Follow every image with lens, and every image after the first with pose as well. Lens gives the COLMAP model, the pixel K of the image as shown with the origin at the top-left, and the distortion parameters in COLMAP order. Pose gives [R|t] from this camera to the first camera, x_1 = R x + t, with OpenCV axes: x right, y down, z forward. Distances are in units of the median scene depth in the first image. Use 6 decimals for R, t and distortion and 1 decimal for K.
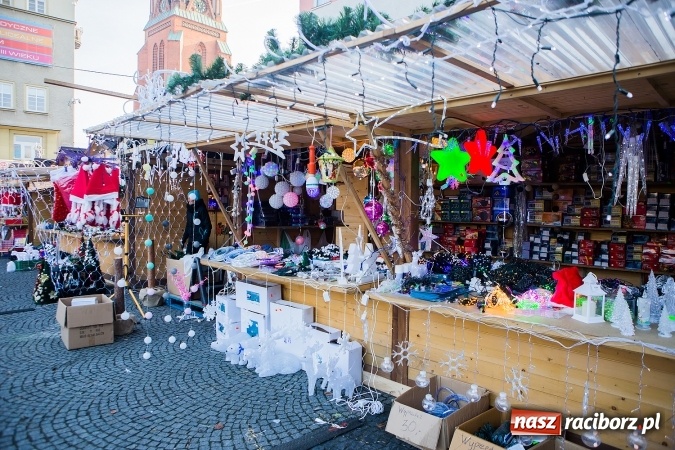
lens RADIAL K [[439.9, 0, 337.5], [0, 439.9, 225.0], [0, 0, 1]] dist [-0.037020, -0.000029]
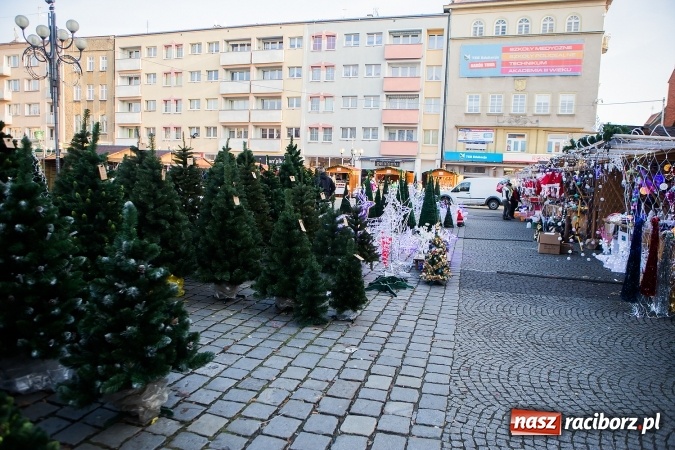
lens RADIAL K [[439.9, 0, 337.5], [0, 439.9, 225.0], [0, 0, 1]] dist [-0.037020, -0.000029]
pose [[0.457645, 0.098779, -0.883631, 0.419361], [-0.071755, 0.994671, 0.074029, 0.024735], [0.886235, 0.029526, 0.462295, -0.463263]]
